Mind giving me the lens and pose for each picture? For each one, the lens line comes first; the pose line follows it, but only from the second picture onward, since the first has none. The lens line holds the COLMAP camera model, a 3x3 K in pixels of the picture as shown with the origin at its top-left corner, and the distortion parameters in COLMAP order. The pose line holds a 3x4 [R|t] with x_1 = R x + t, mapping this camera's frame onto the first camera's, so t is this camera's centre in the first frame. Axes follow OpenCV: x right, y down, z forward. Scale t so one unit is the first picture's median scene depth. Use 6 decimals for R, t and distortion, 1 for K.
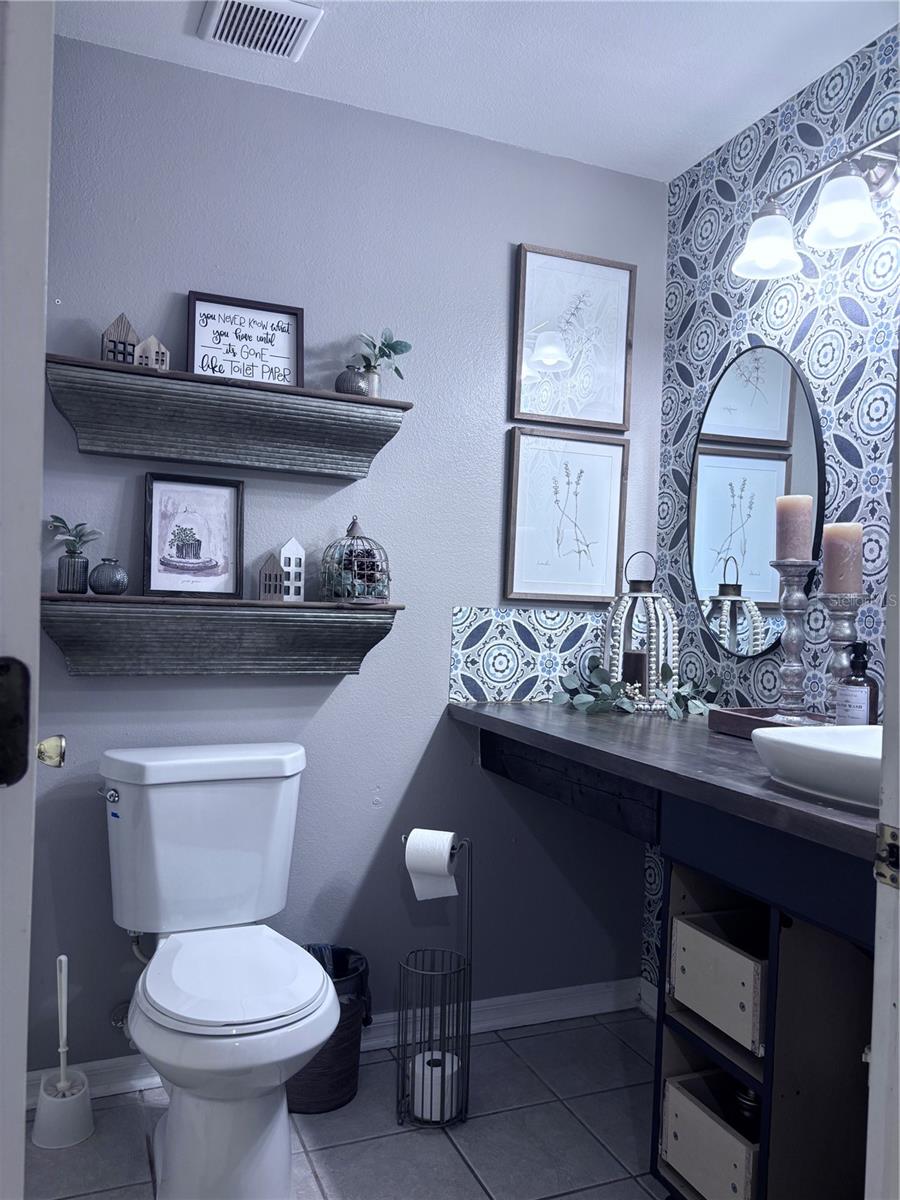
lens RADIAL K [[905.0, 0, 450.7], [0, 905.0, 603.8], [0, 0, 1]] dist [0.046328, -0.044663]
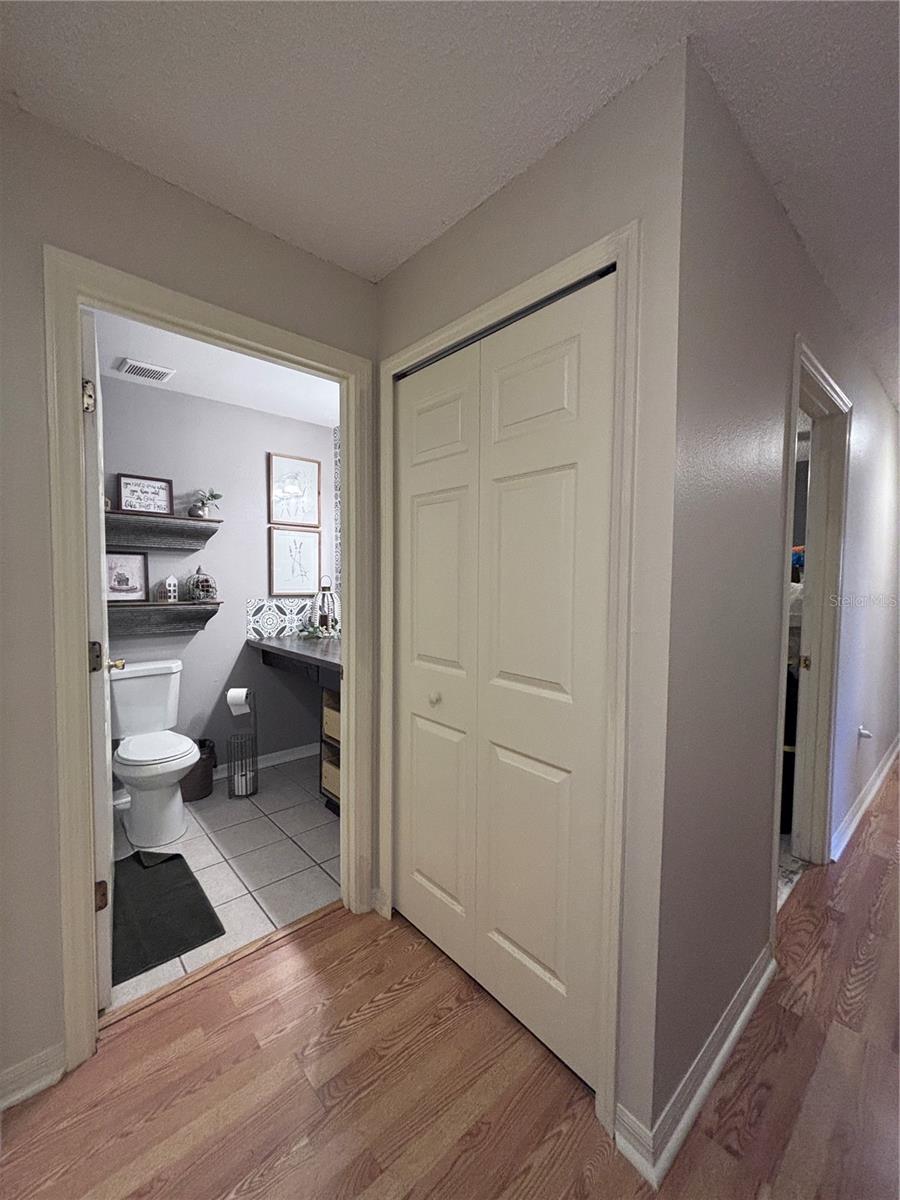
lens RADIAL K [[483.3, 0, 448.9], [0, 483.3, 598.8], [0, 0, 1]] dist [-0.011565, -0.000134]
pose [[0.942713, -0.039487, 0.331261, 0.096225], [0.026984, 0.998742, 0.042262, -0.044602], [-0.332513, -0.030902, 0.942592, -0.462920]]
